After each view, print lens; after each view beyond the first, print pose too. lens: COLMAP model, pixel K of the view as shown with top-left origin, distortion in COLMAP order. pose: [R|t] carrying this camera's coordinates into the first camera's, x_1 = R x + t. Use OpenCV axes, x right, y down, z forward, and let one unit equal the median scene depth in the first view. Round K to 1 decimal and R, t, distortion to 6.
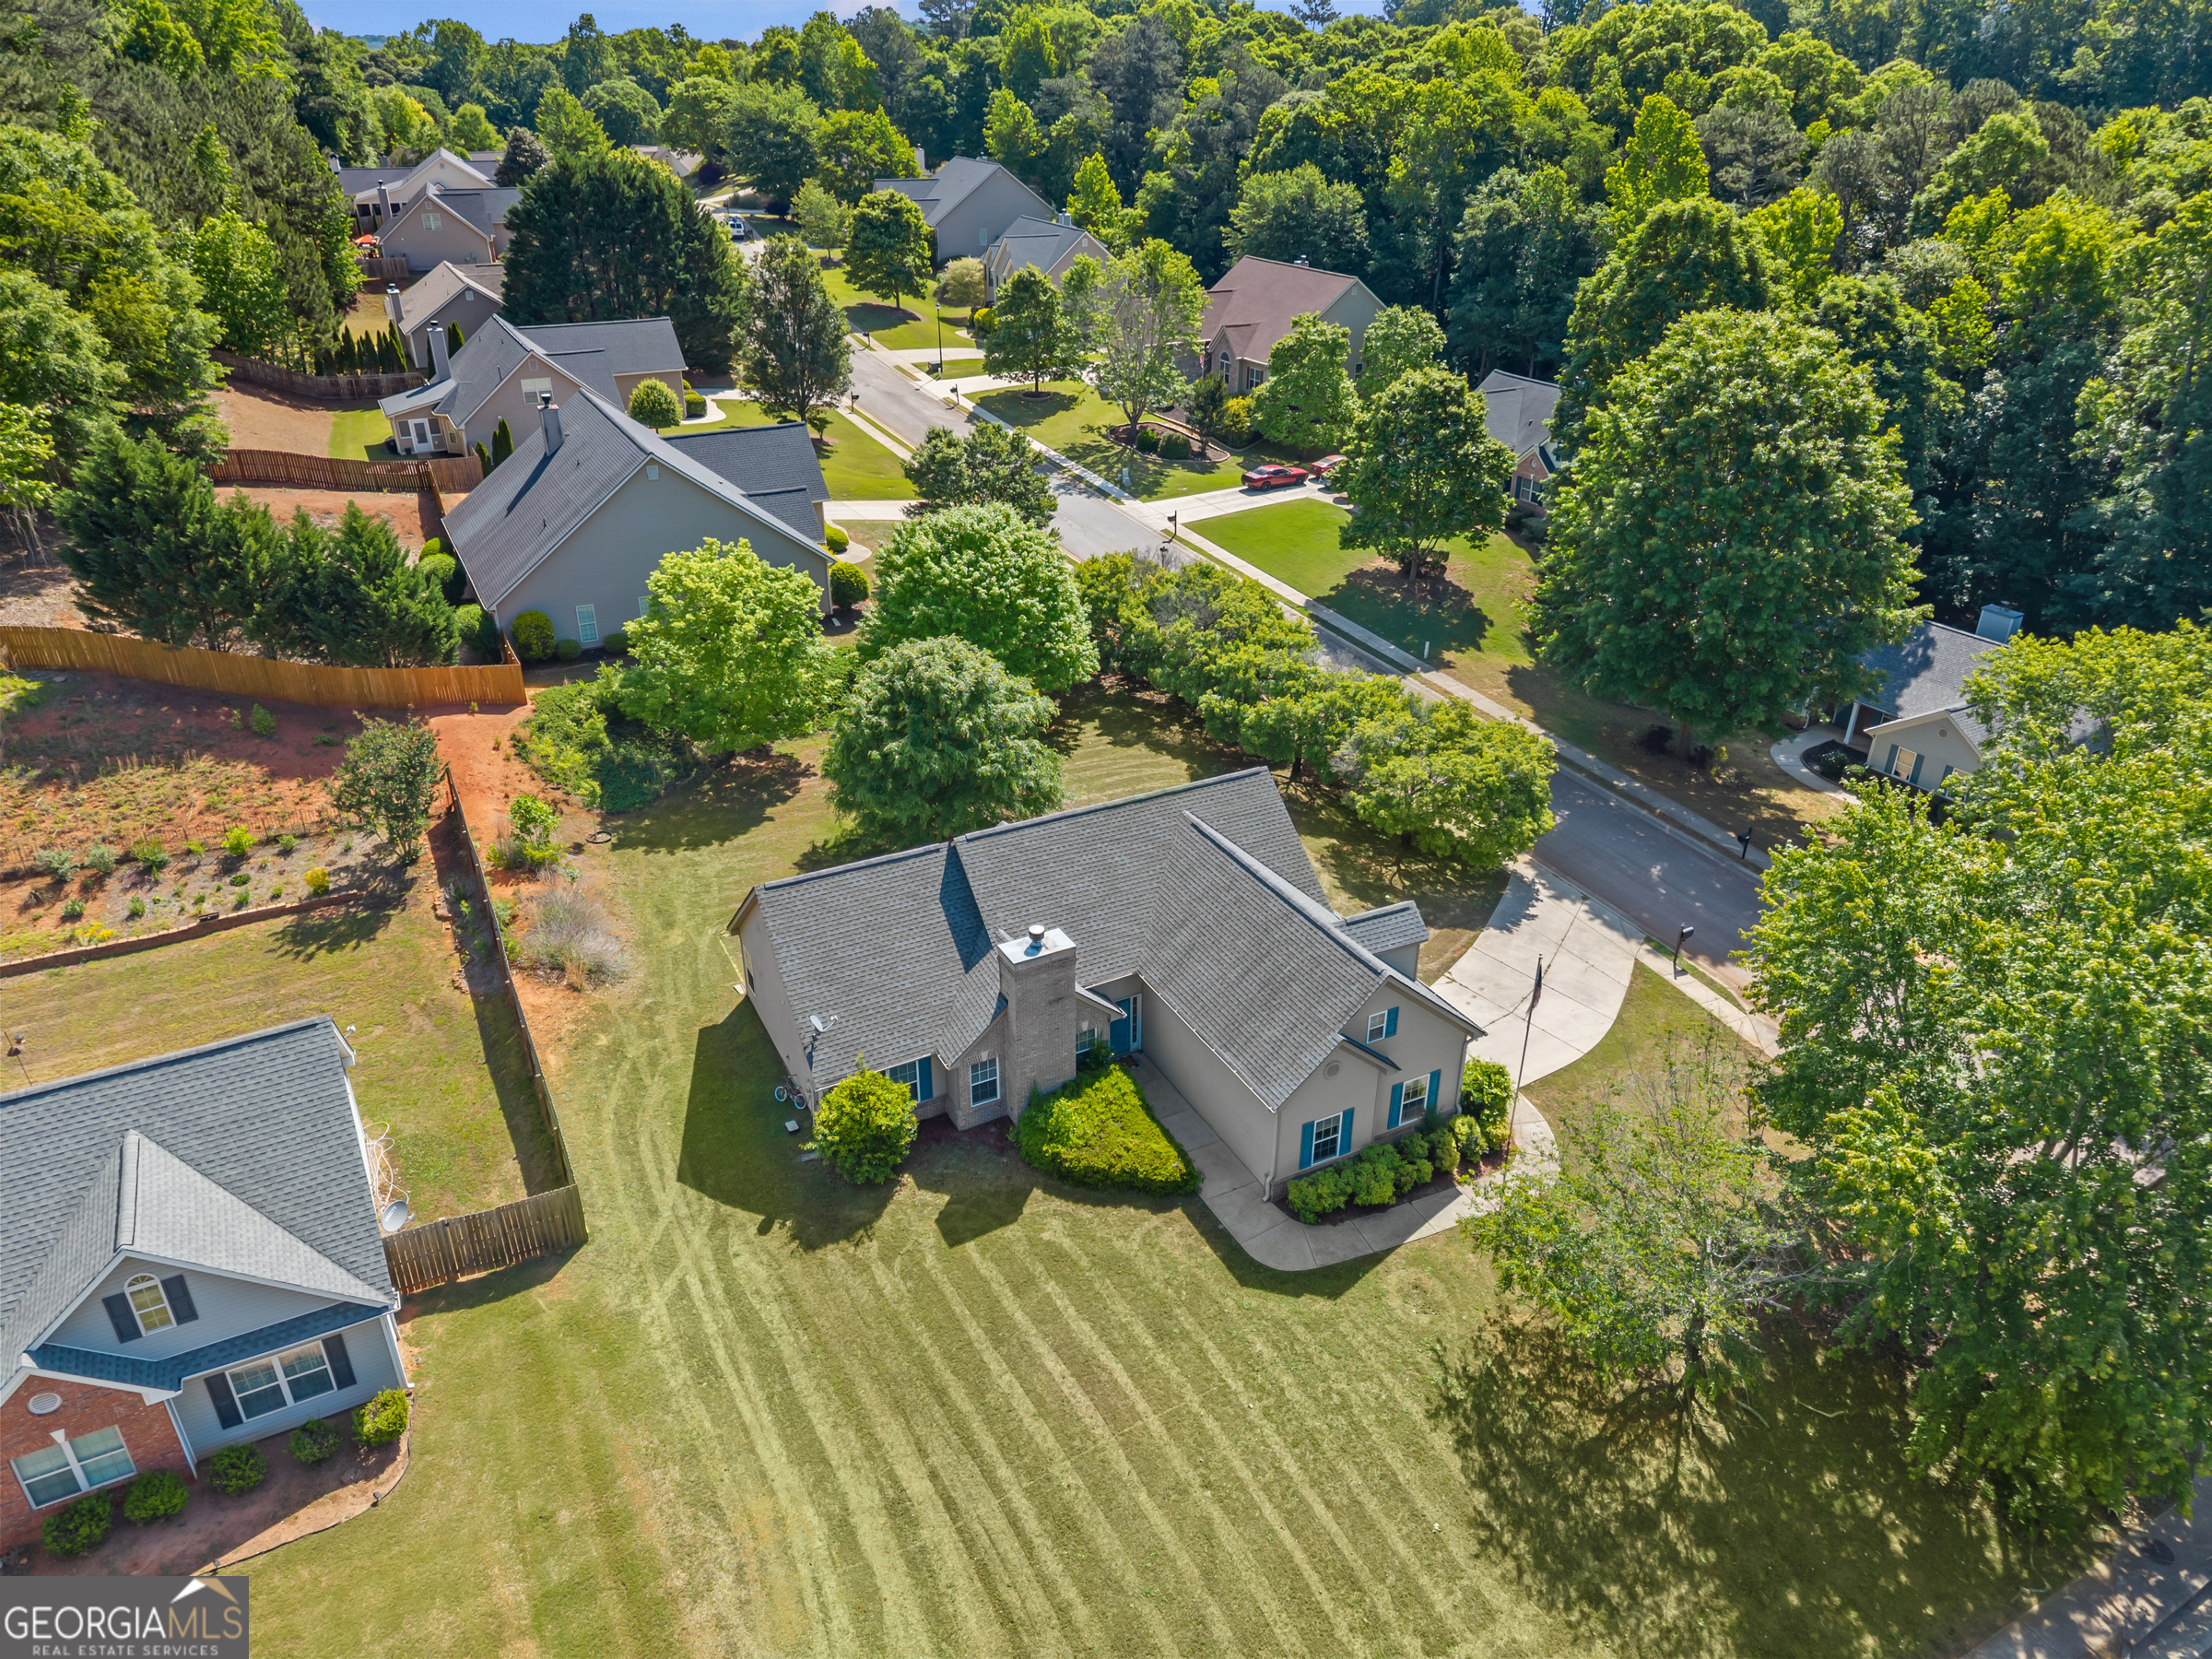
lens RADIAL K [[1477.5, 0, 1106.0], [0, 1477.5, 829.5], [0, 0, 1]] dist [0.011184, -0.011754]
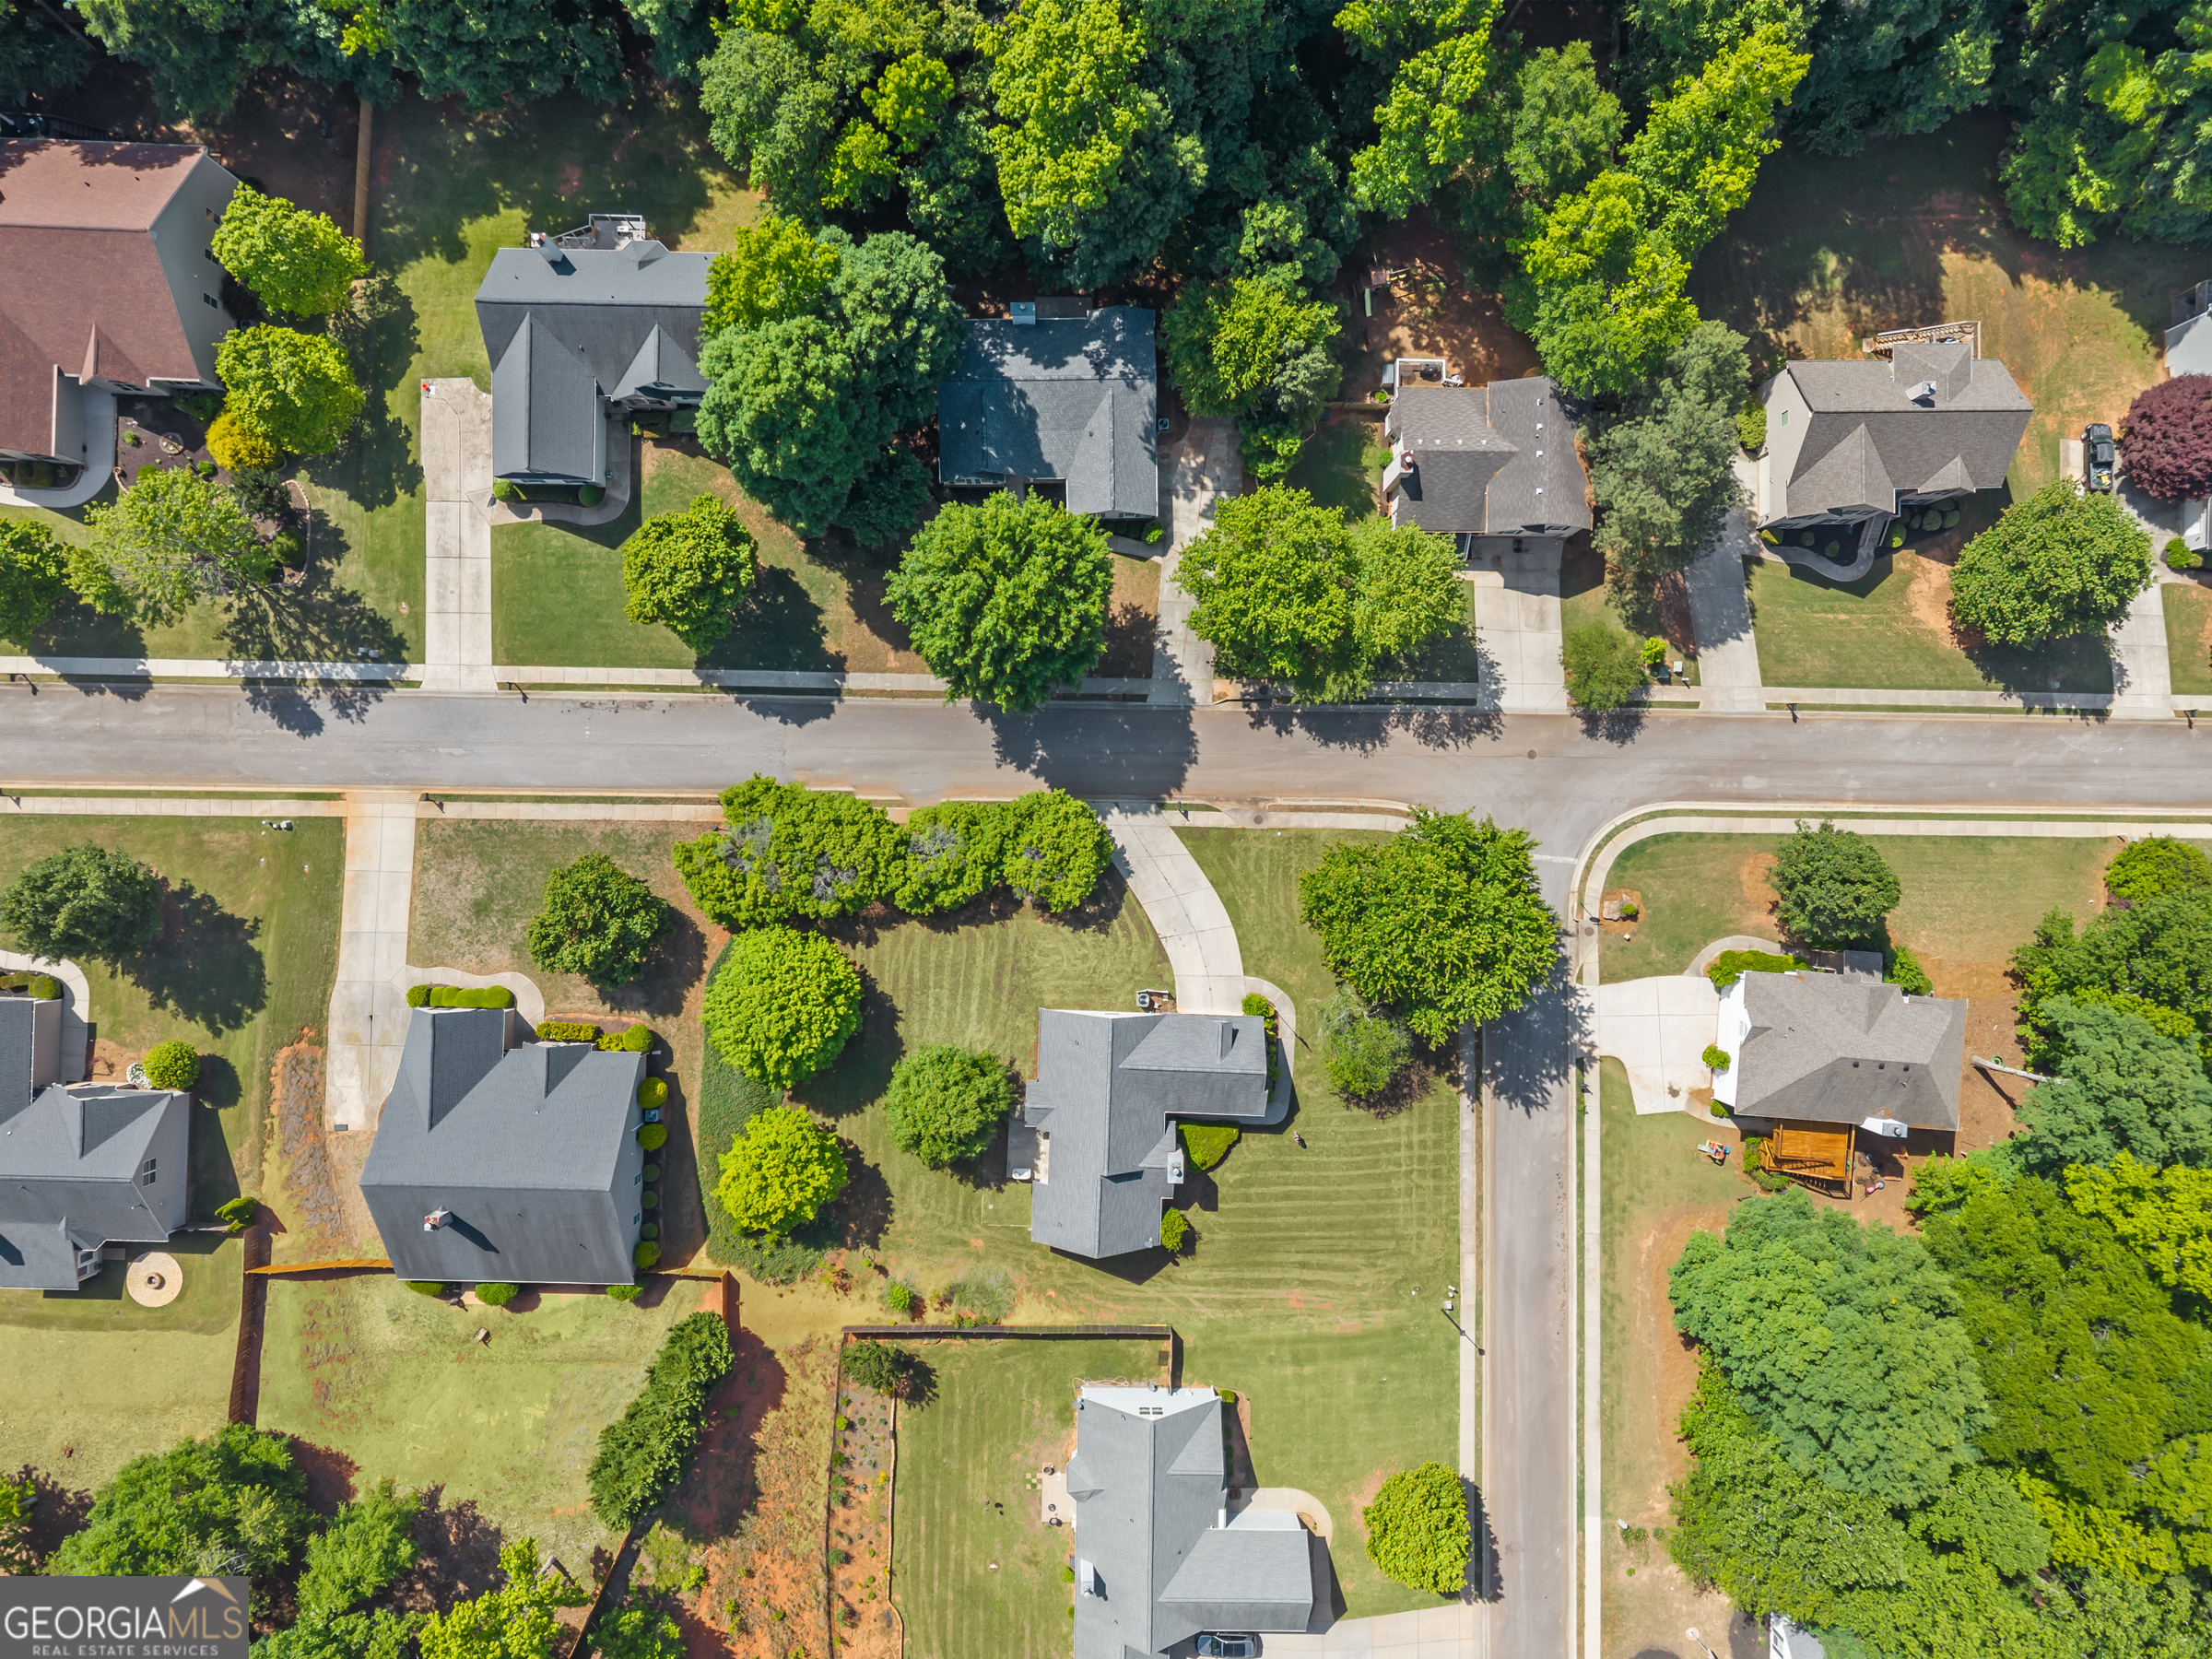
lens RADIAL K [[1495.8, 0, 1106.0], [0, 1495.8, 829.5], [0, 0, 1]] dist [0.002739, -0.006581]
pose [[0.495015, -0.868845, 0.008218, 0.390908], [0.375385, 0.222382, 0.899796, -2.450001], [-0.783611, -0.442328, 0.436234, 0.201489]]
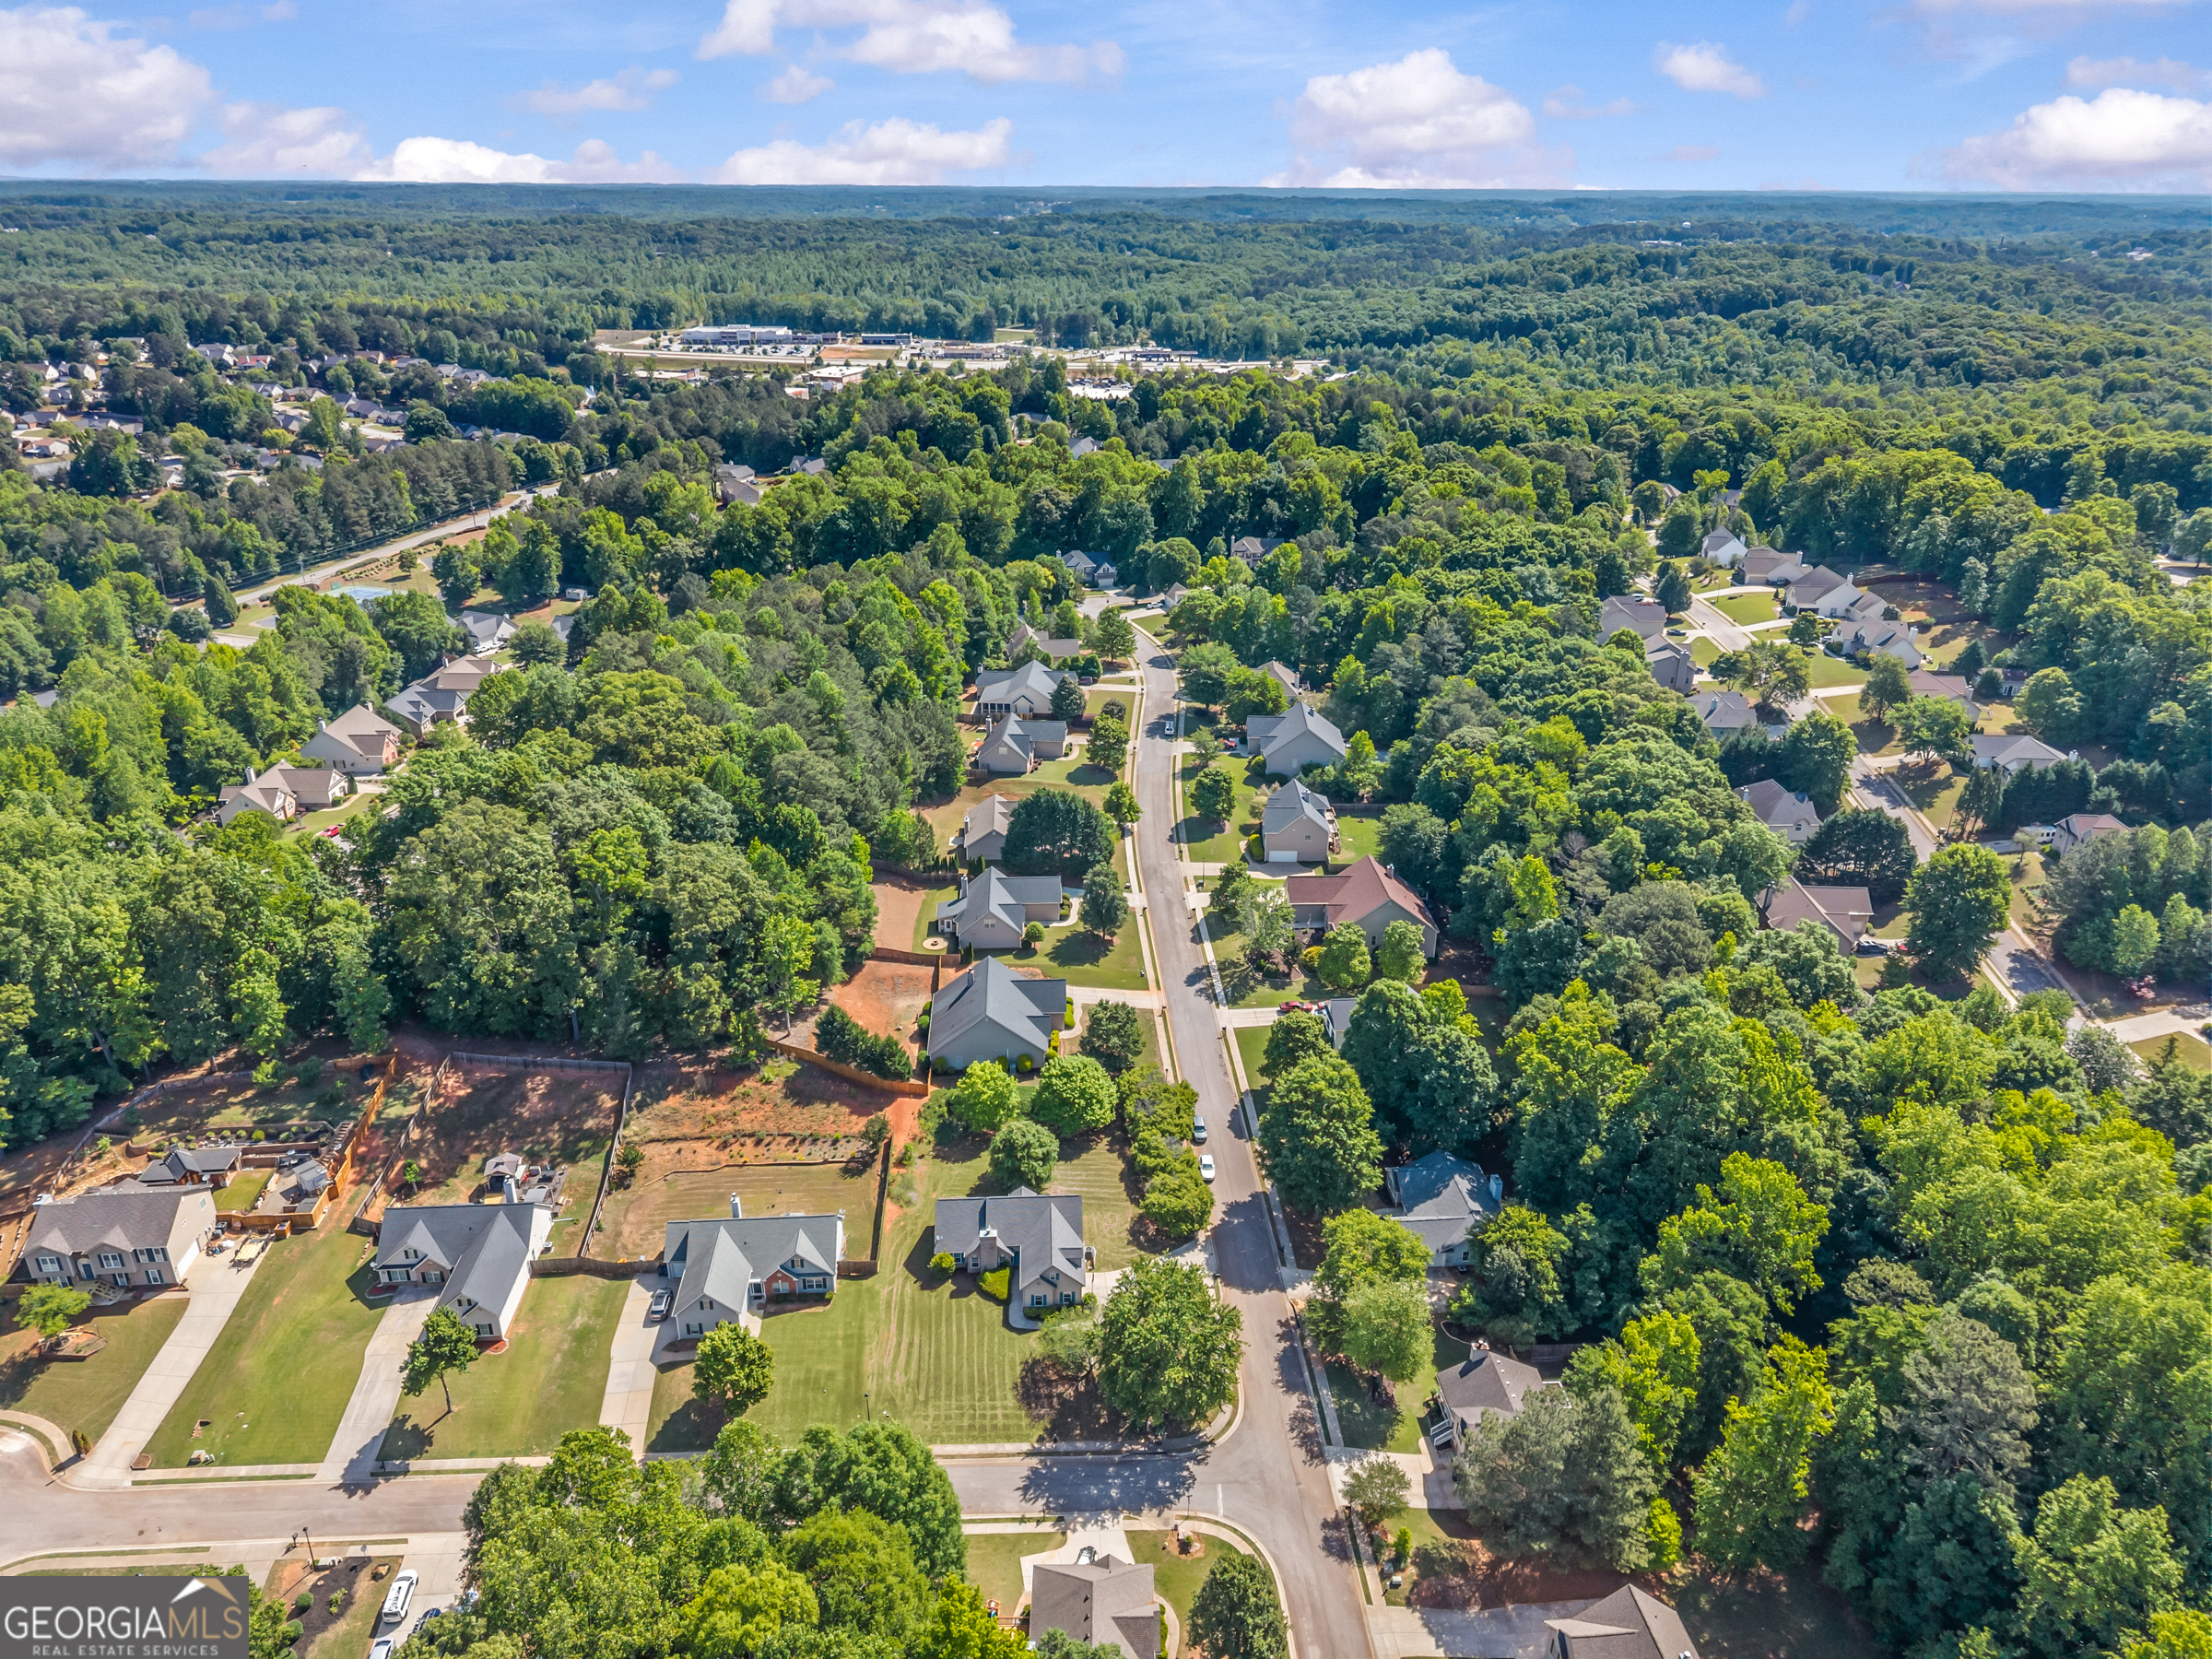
lens RADIAL K [[1486.0, 0, 1125.6], [0, 1486.0, 827.1], [0, 0, 1]] dist [0.028777, -0.035013]
pose [[0.911209, 0.174785, -0.373025, 1.634282], [-0.197127, 0.980125, -0.022285, -1.005245], [0.361716, 0.093840, 0.927554, -2.796606]]
